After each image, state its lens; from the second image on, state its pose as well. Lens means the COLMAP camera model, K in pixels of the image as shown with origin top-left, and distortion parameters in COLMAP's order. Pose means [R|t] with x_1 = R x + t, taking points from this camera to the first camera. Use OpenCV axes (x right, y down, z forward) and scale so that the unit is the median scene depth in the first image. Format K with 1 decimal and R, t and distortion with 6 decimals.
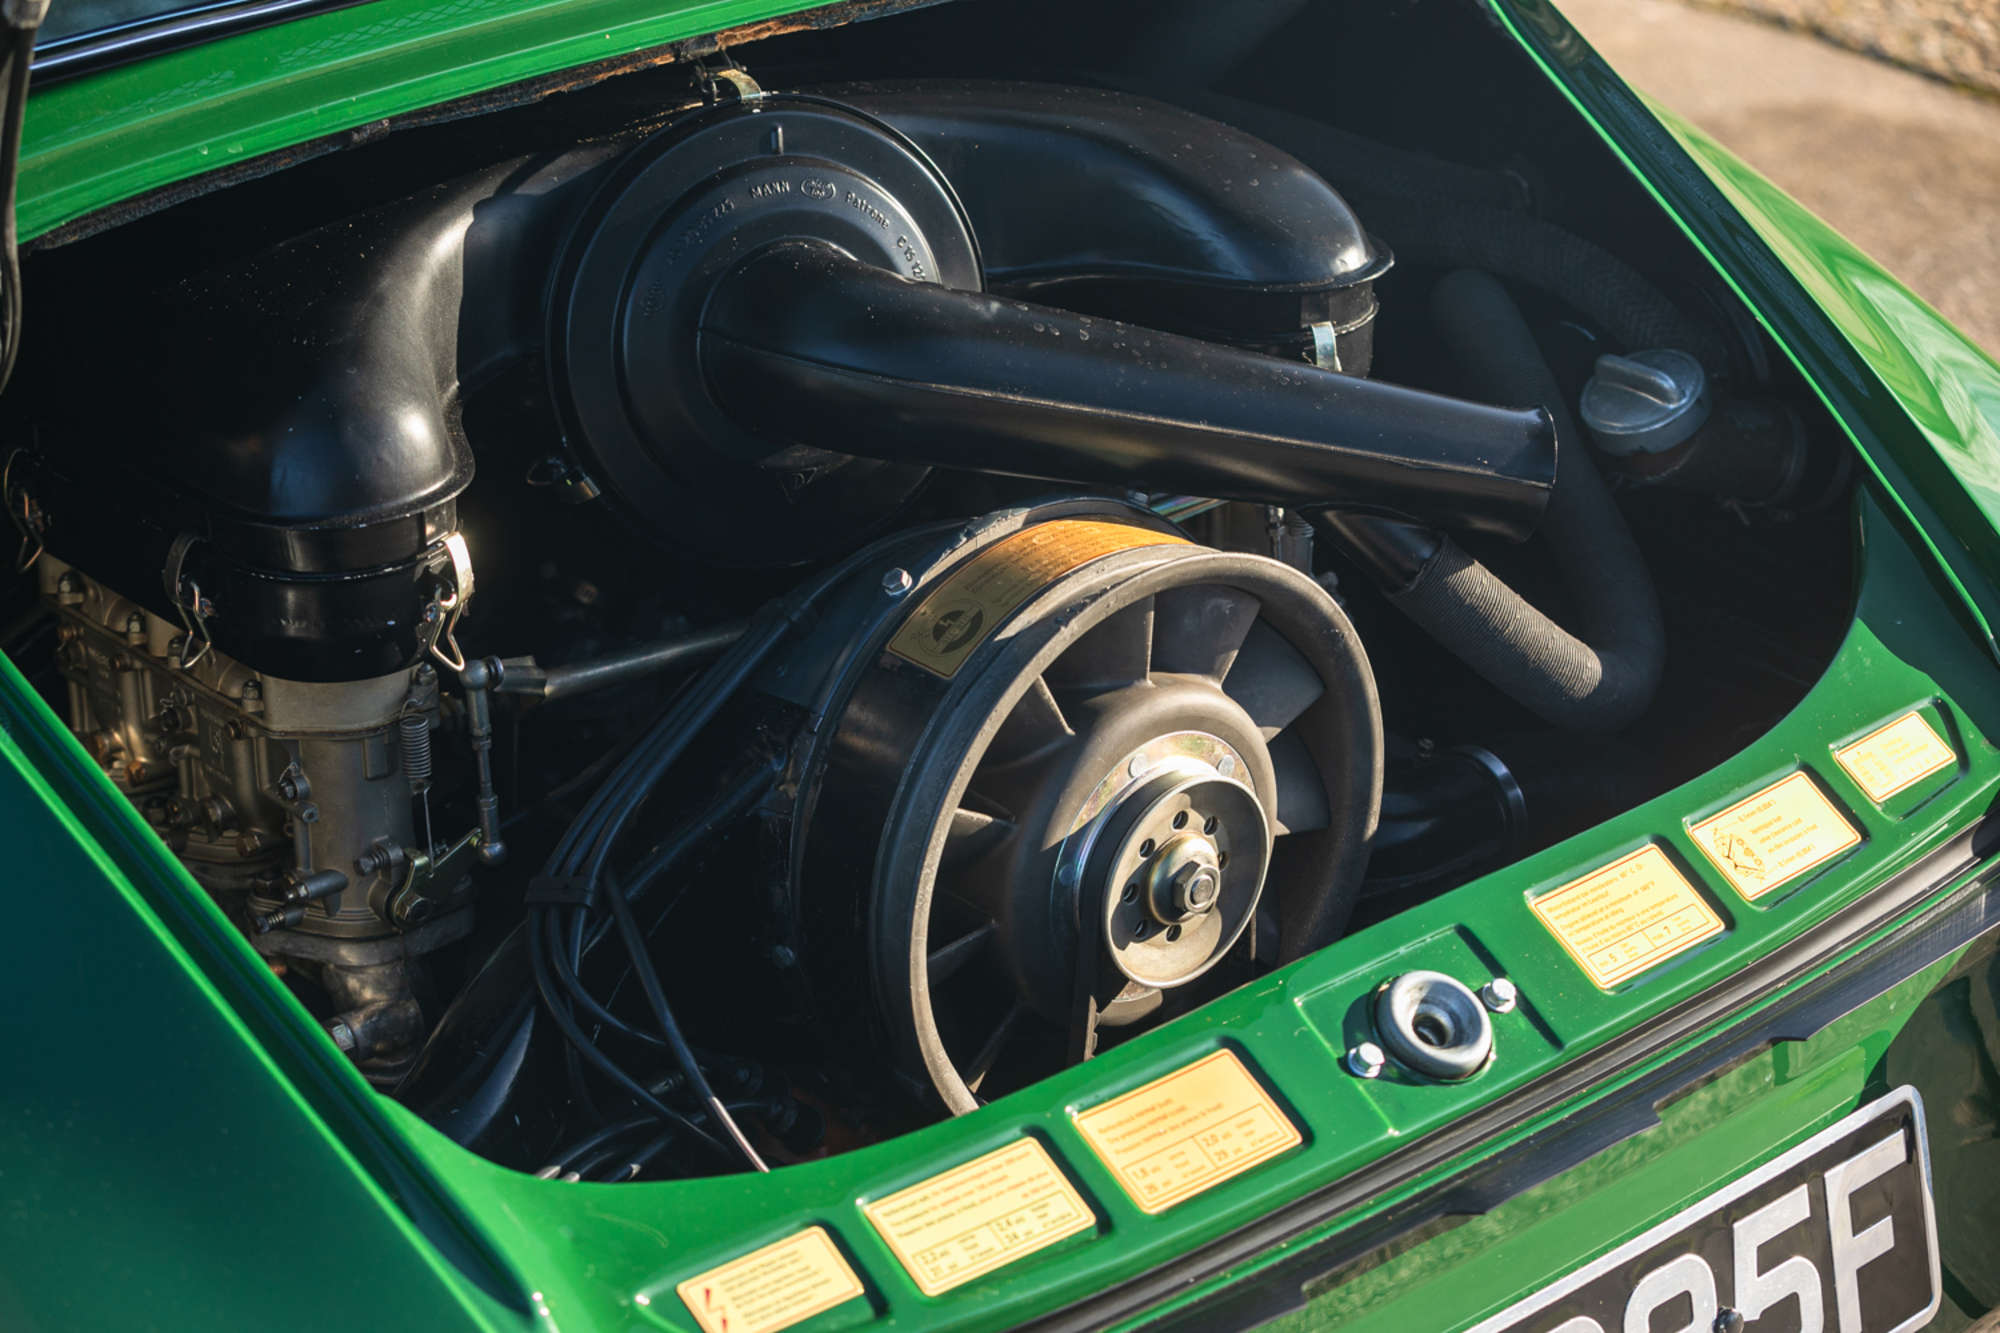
lens RADIAL K [[4320.6, 0, 1002.3], [0, 4320.6, 657.8], [0, 0, 1]] dist [-0.261383, 0.000000]
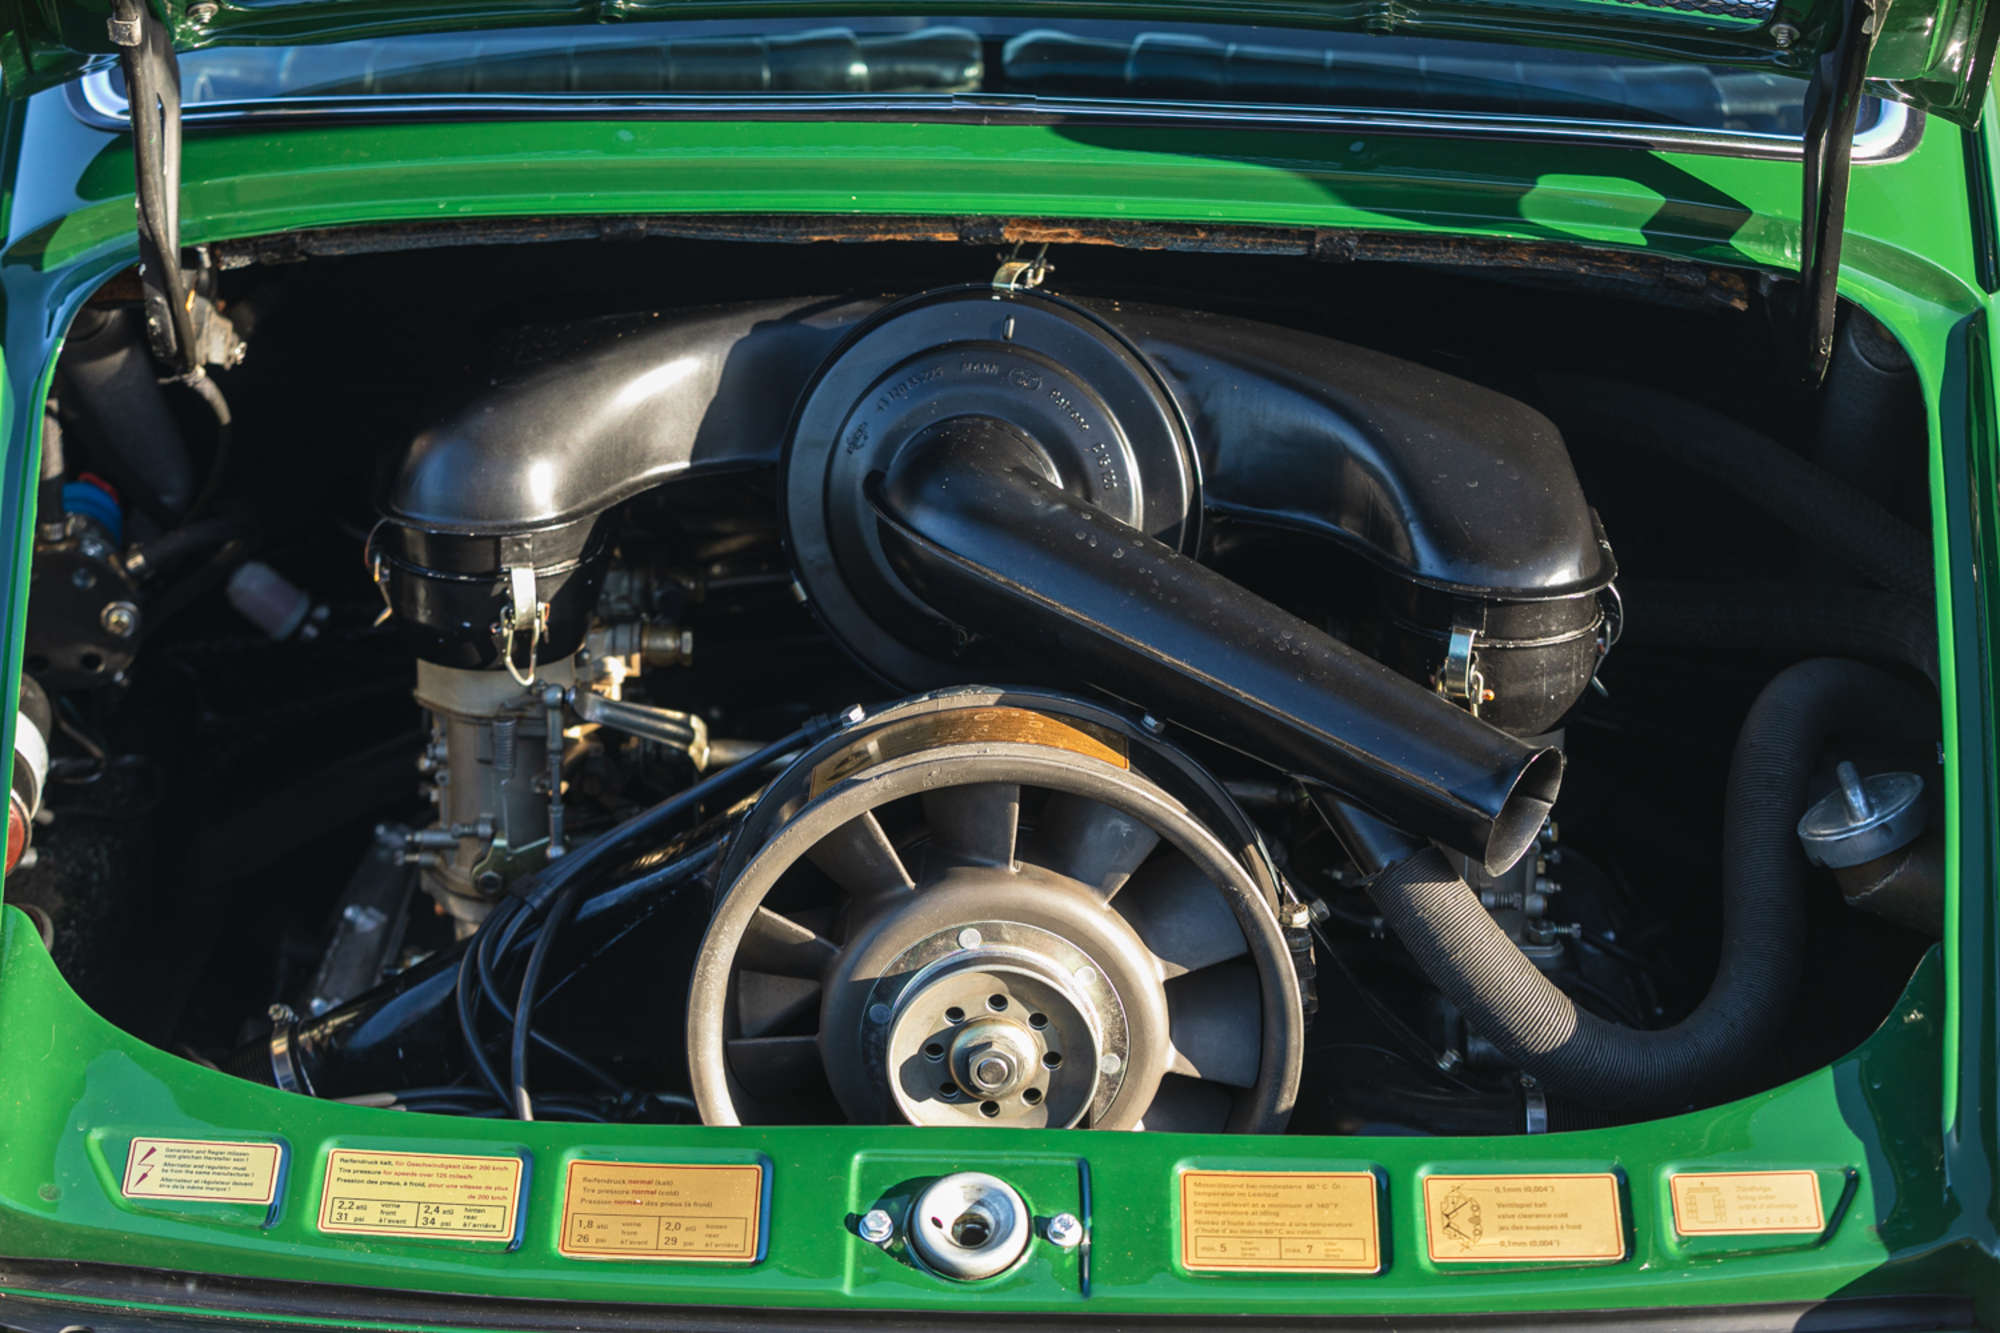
lens RADIAL K [[4320.6, 0, 994.3], [0, 4320.6, 686.3], [0, 0, 1]] dist [-0.261383, 0.000000]
pose [[0.740569, 0.250916, -0.623377, 0.676751], [-0.296385, 0.954529, 0.032104, -0.069767], [0.603087, 0.160985, 0.781262, 0.158216]]
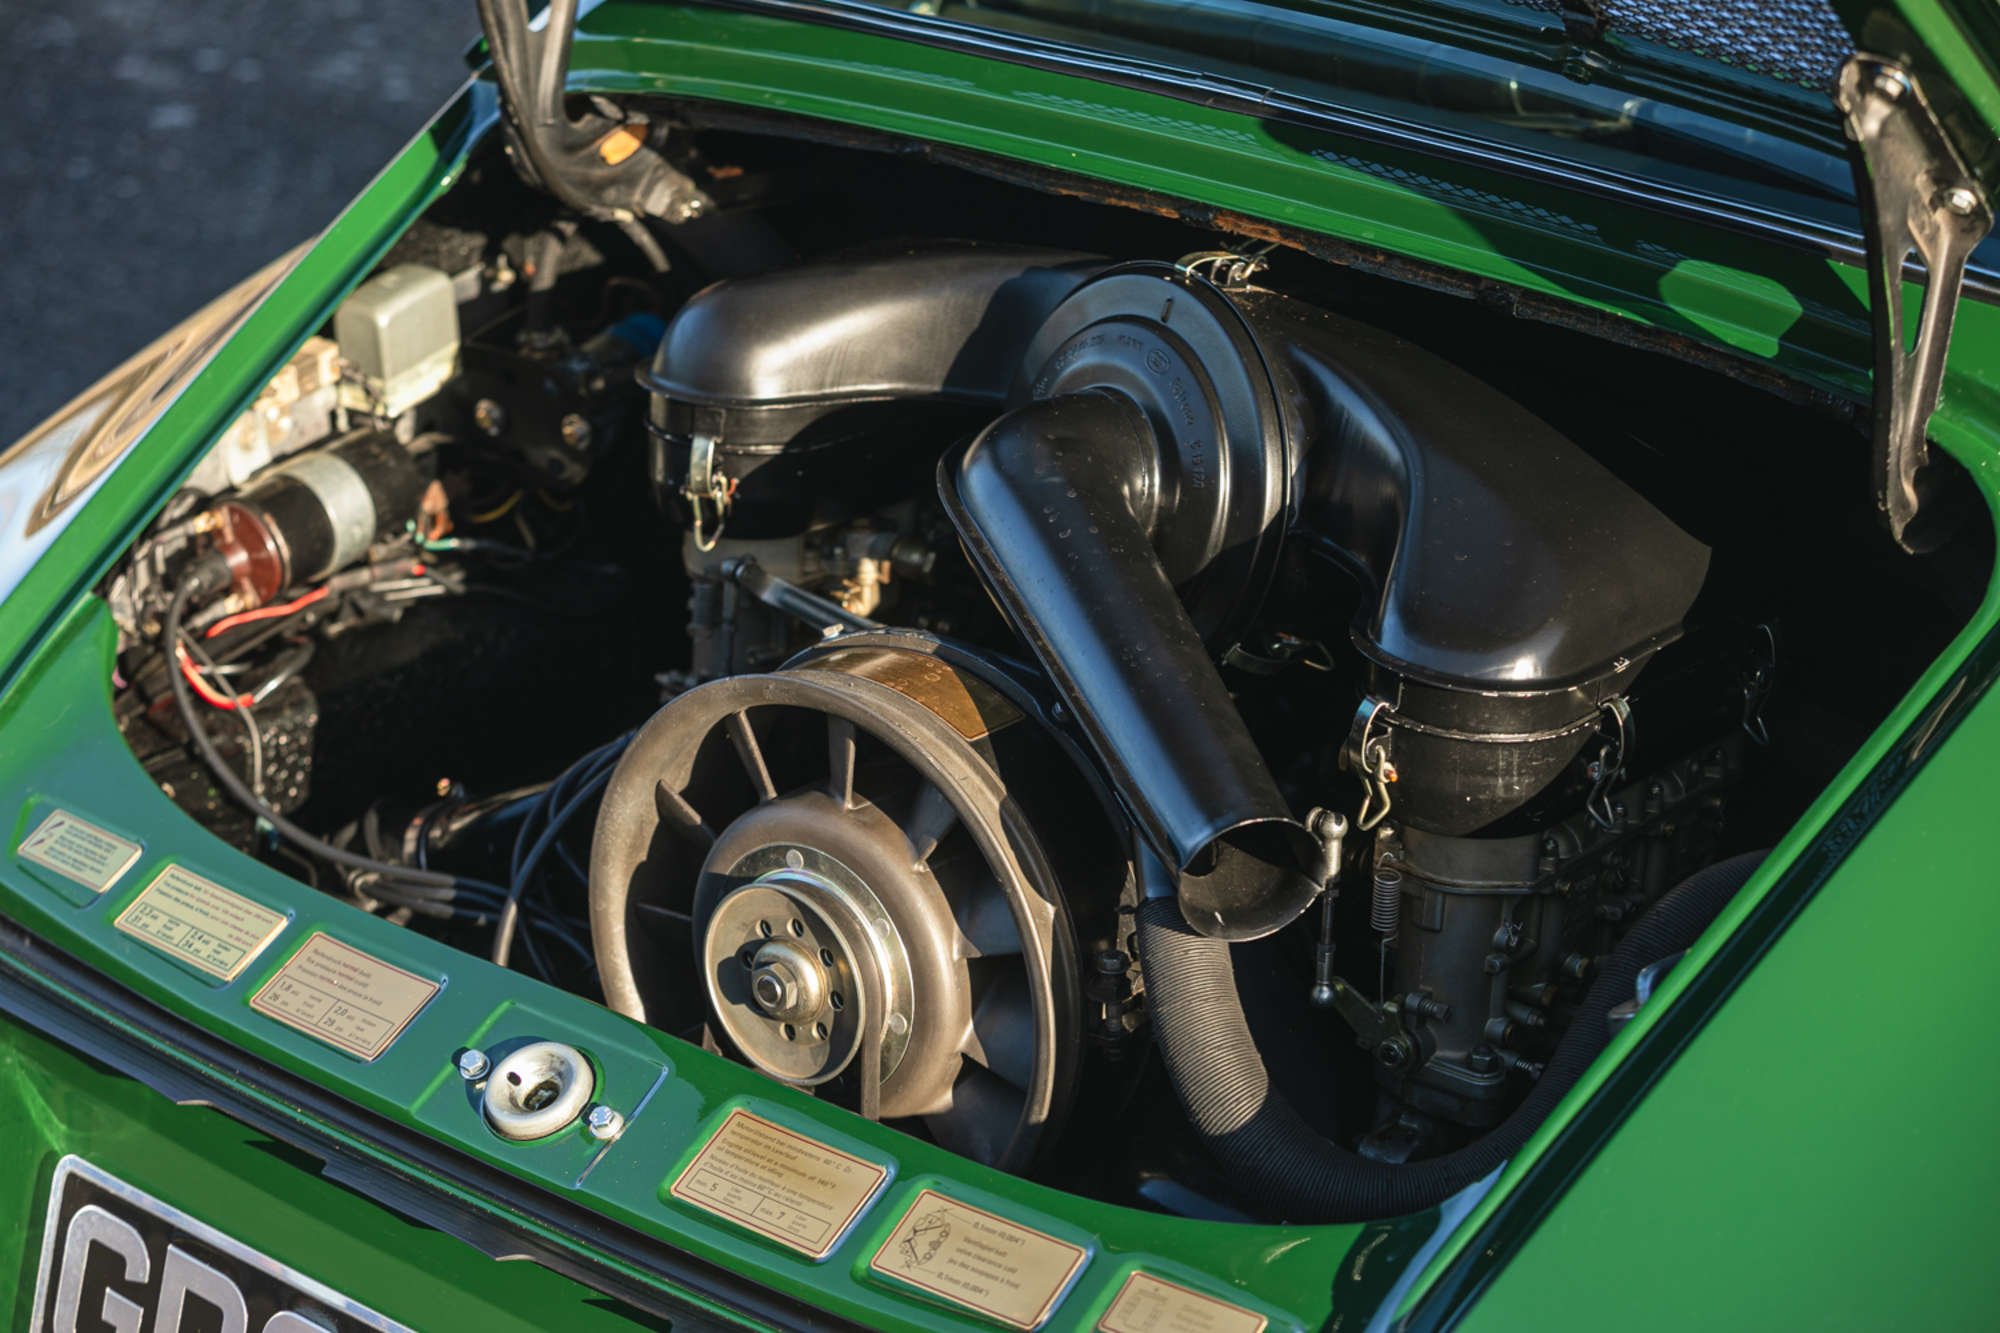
lens RADIAL K [[4320.6, 0, 1001.1], [0, 4320.6, 660.5], [0, 0, 1]] dist [-0.261383, 0.000000]
pose [[0.168851, 0.357842, -0.918389, 1.002880], [-0.451817, 0.856206, 0.250544, -0.308255], [0.875986, 0.372639, 0.306251, 0.686707]]
